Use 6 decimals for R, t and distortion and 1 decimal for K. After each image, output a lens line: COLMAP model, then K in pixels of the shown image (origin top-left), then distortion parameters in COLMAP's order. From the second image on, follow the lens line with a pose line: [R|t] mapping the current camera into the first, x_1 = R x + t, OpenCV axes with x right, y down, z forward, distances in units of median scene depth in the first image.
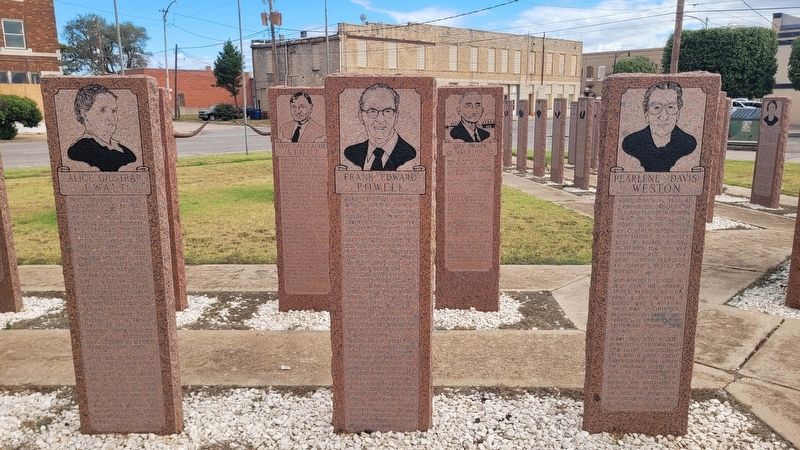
lens RADIAL K [[600.4, 0, 395.9], [0, 600.4, 227.9], [0, 0, 1]] dist [0.037677, -0.014504]
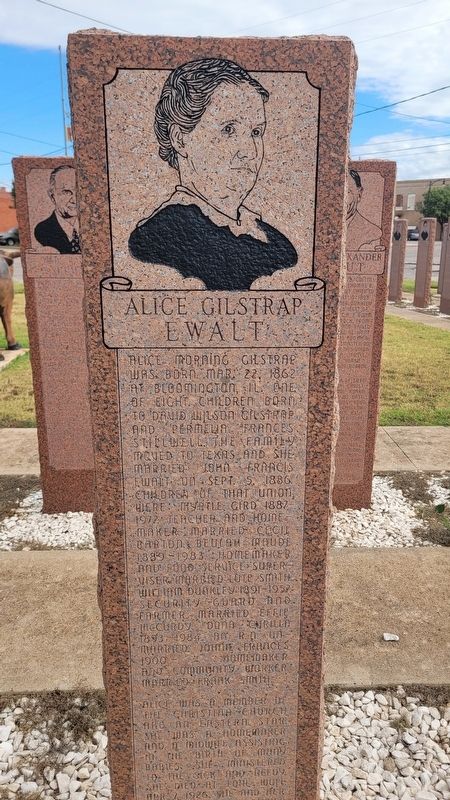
lens RADIAL K [[600.4, 0, 230.2], [0, 600.4, 412.8], [0, 0, 1]] dist [0.037677, -0.014504]
pose [[0.998578, -0.014411, 0.051317, -0.484350], [0.011661, 0.998501, 0.053481, -0.031300], [-0.052011, -0.052806, 0.997249, 0.576756]]
